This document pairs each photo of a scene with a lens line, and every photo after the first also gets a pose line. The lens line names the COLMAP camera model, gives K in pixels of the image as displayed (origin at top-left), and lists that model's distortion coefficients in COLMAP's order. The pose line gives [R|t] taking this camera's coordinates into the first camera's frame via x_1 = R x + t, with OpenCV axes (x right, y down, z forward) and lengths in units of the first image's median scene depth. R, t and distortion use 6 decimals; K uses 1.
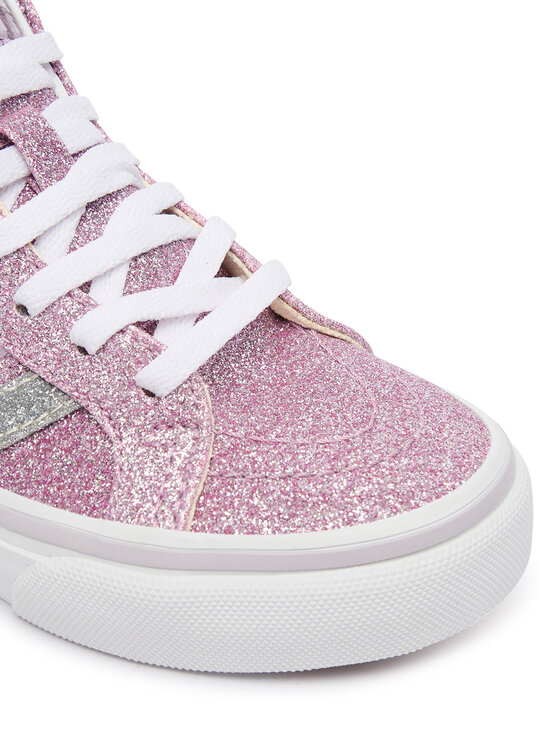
lens RADIAL K [[1053.6, 0, 280.0], [0, 1053.6, 373.0], [0, 0, 1]] dist [-0.167336, 0.000881]
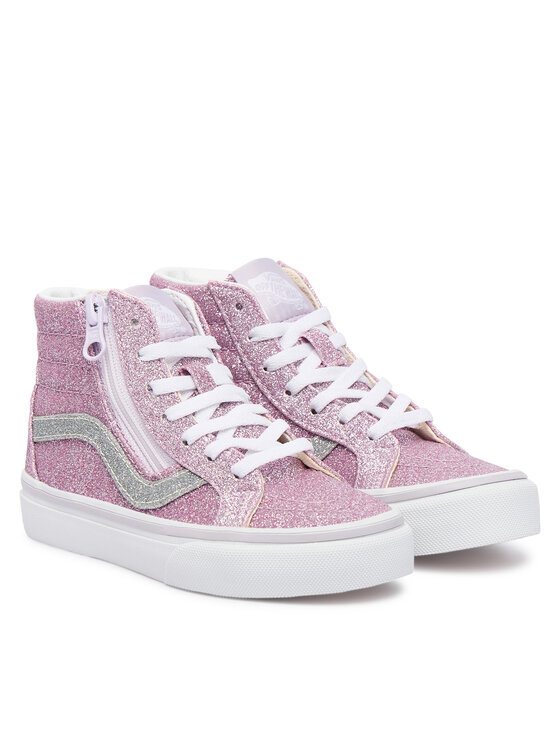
lens RADIAL K [[2024.8, 0, 280.0], [0, 2024.8, 373.0], [0, 0, 1]] dist [0.068758, 0.137799]
pose [[0.989455, 0.029482, 0.141810, -0.666694], [-0.054214, 0.983279, 0.173847, -0.974696], [-0.134313, -0.179702, 0.974509, -3.254478]]
